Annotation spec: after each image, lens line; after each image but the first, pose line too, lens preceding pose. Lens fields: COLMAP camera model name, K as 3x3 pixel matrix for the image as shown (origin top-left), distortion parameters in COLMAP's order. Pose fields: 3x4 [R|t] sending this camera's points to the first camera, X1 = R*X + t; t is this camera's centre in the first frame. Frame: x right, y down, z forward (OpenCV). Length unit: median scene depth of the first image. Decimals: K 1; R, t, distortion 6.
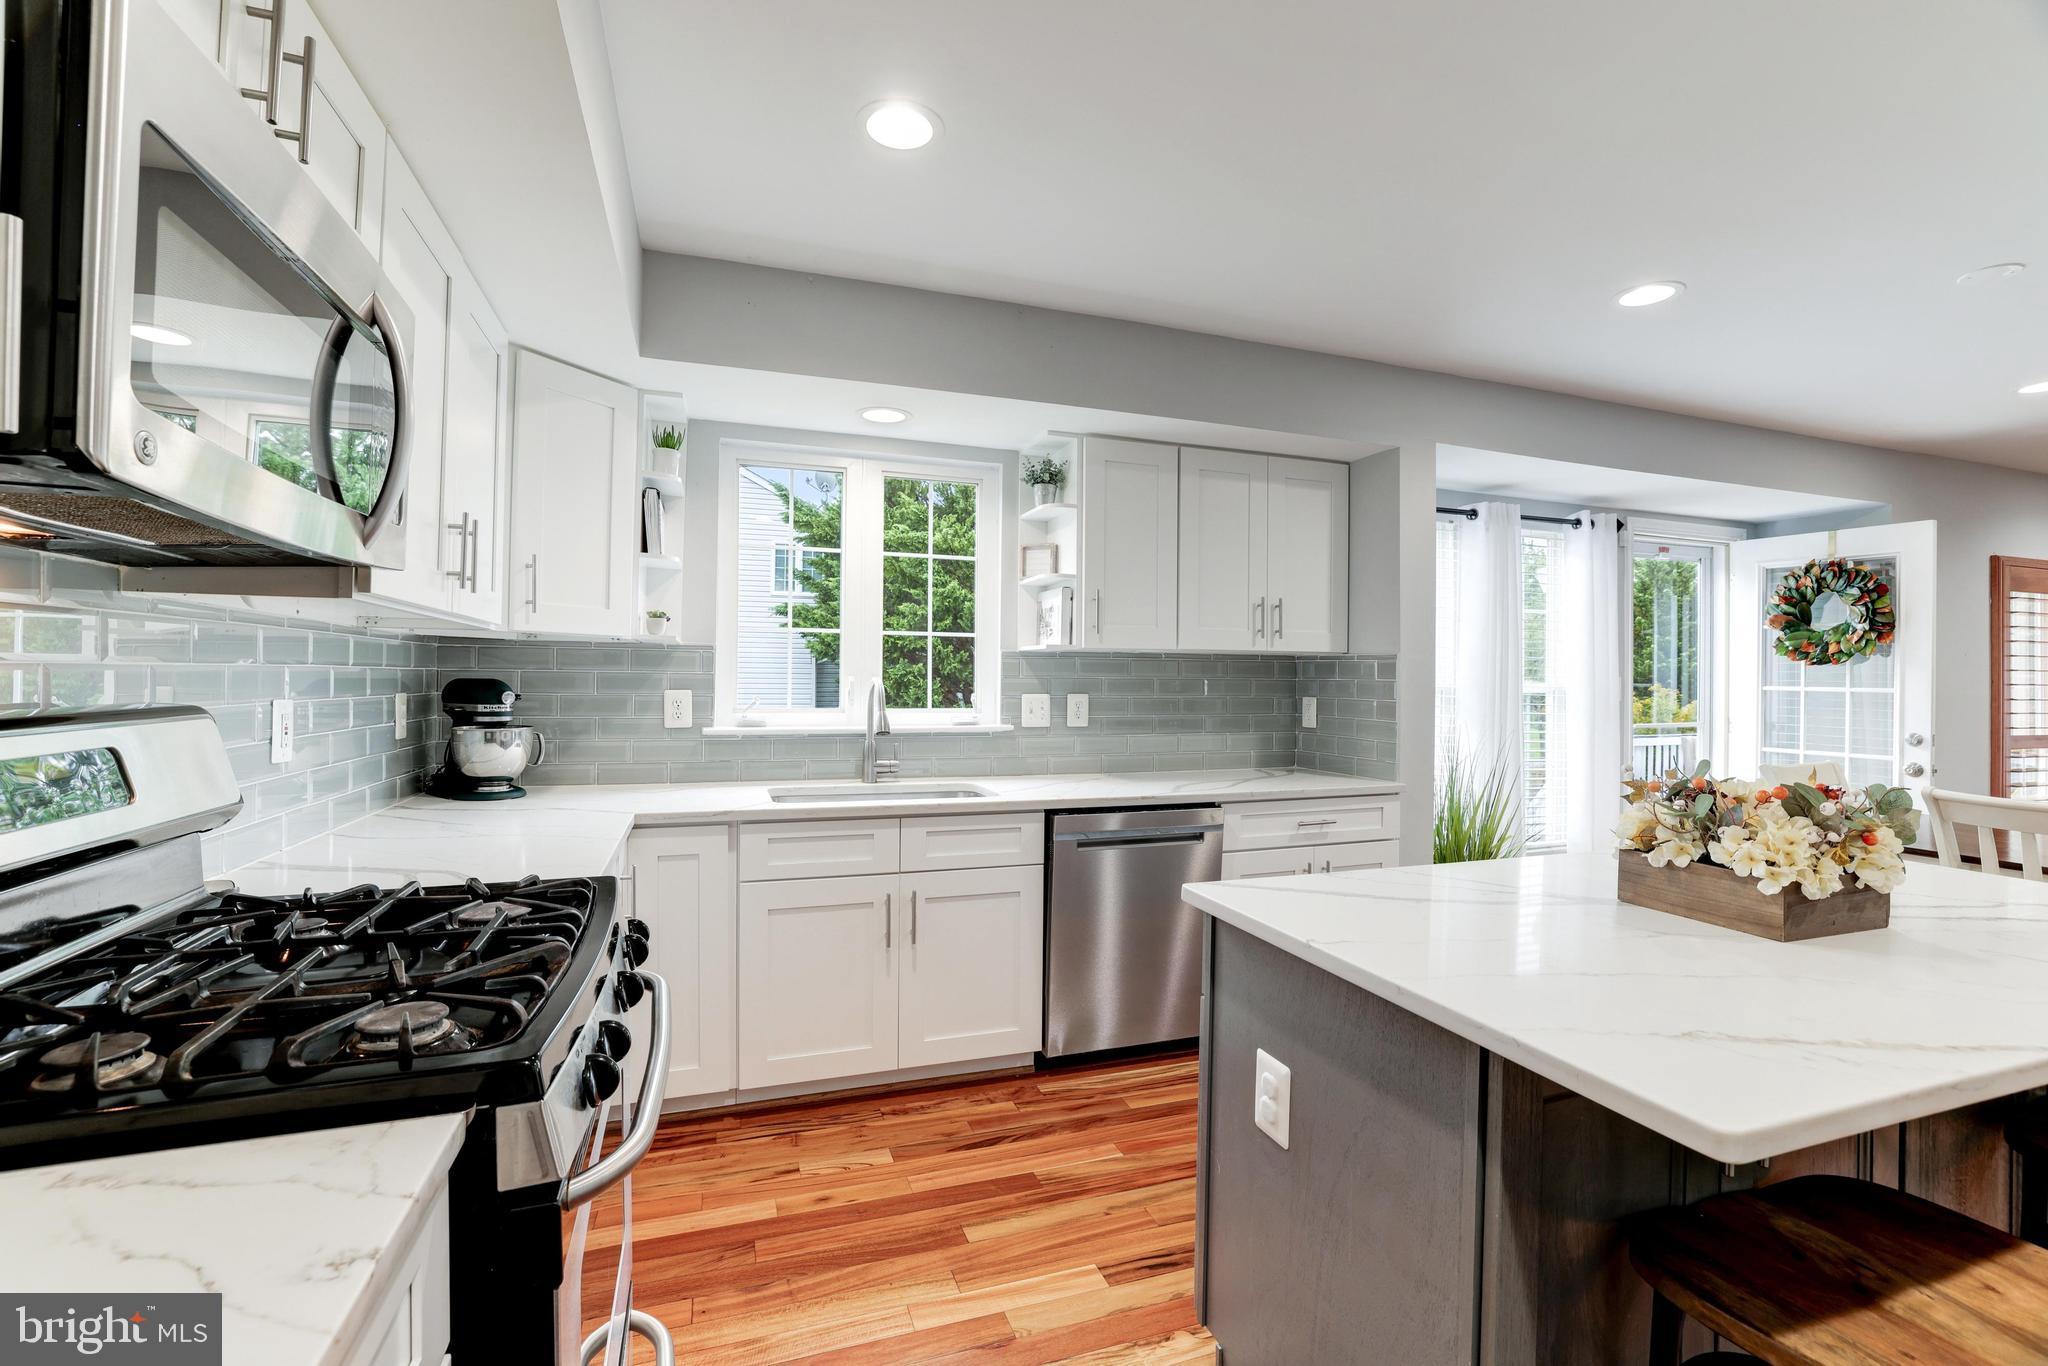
lens RADIAL K [[898.7, 0, 1022.0], [0, 898.7, 675.0], [0, 0, 1]] dist [-0.020507, 0.000828]
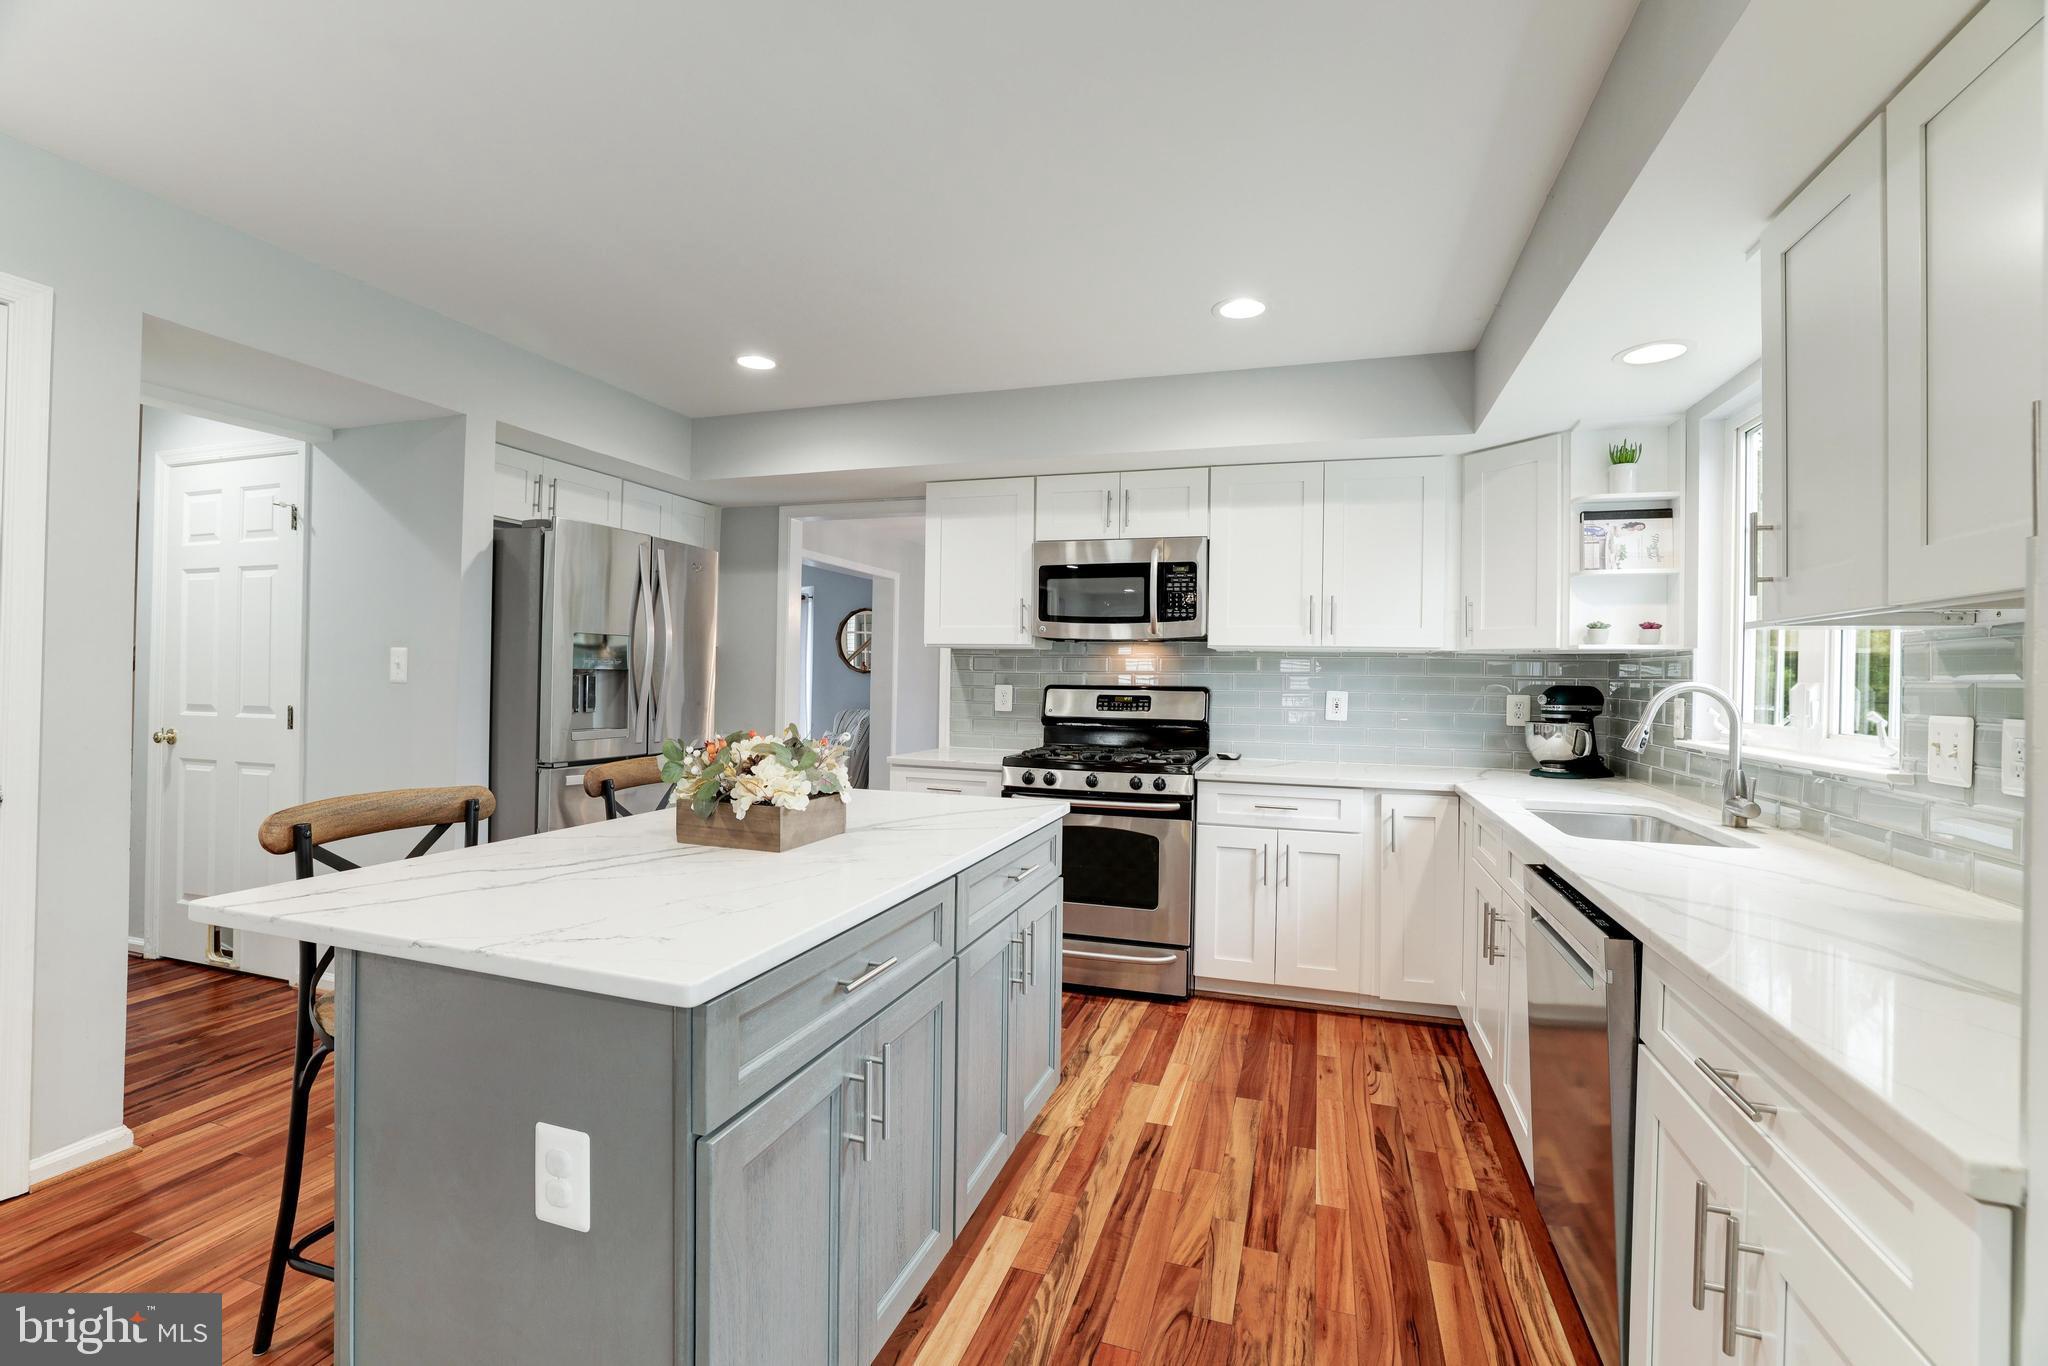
lens RADIAL K [[898.7, 0, 1022.0], [0, 898.7, 675.0], [0, 0, 1]] dist [-0.020507, 0.000828]
pose [[-0.609162, -0.023514, -0.792697, 0.985291], [-0.021987, 0.999677, -0.012758, 0.023296], [0.792741, 0.009658, -0.609482, 1.265196]]
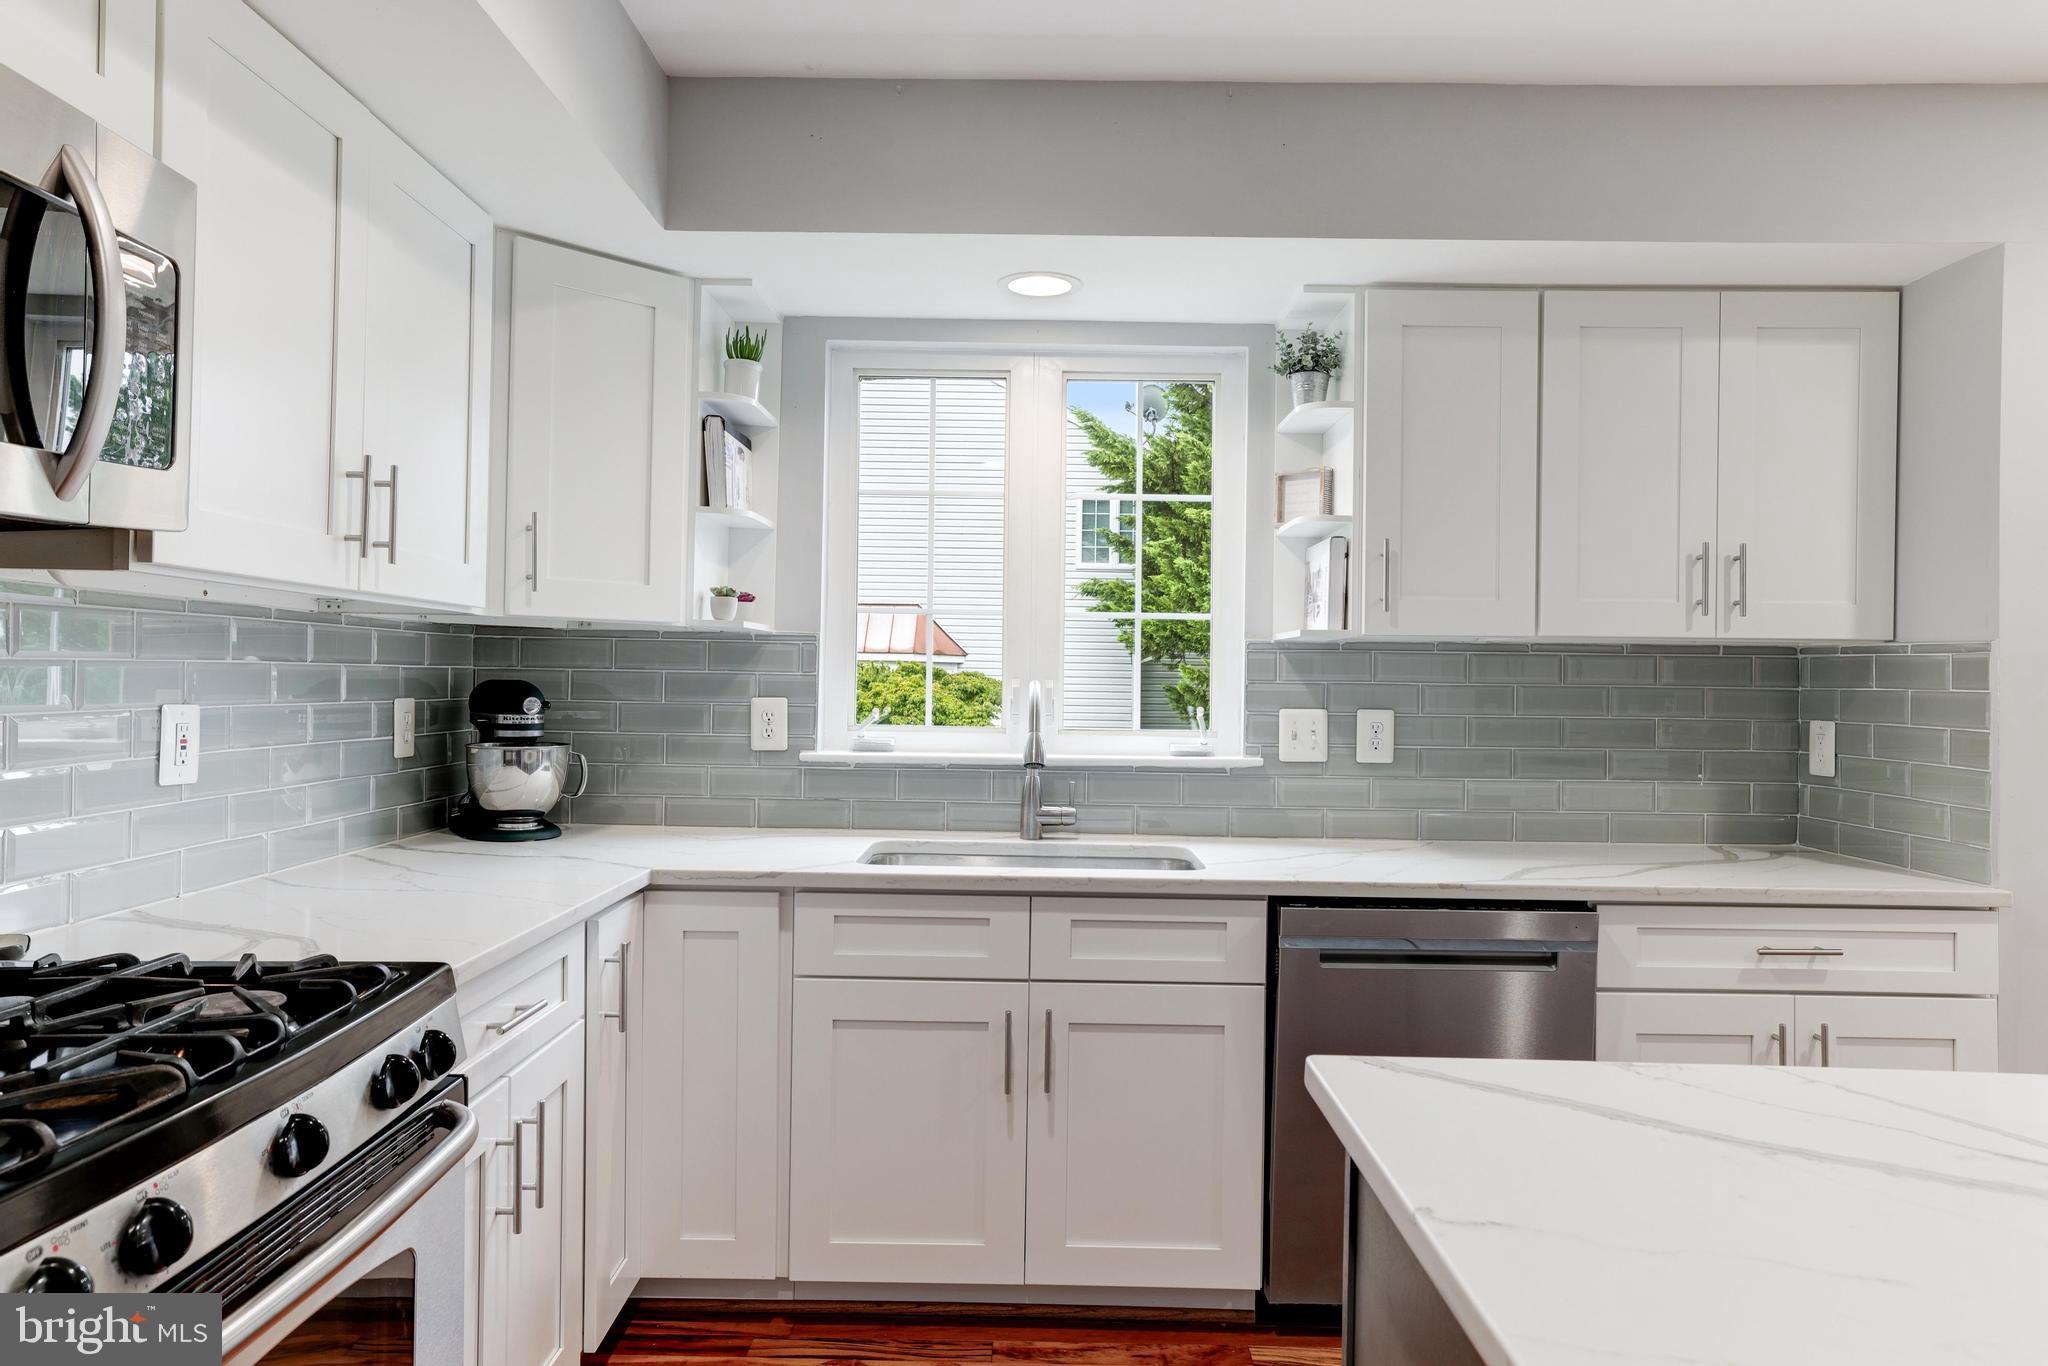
lens RADIAL K [[1273.8, 0, 1054.1], [0, 1273.8, 673.2], [0, 0, 1]] dist [0.012529, 0.002624]
pose [[0.942068, 0.002480, -0.335413, 0.166079], [-0.004436, 0.999977, -0.005065, 0.001369], [0.335393, 0.006260, 0.942058, 0.114079]]
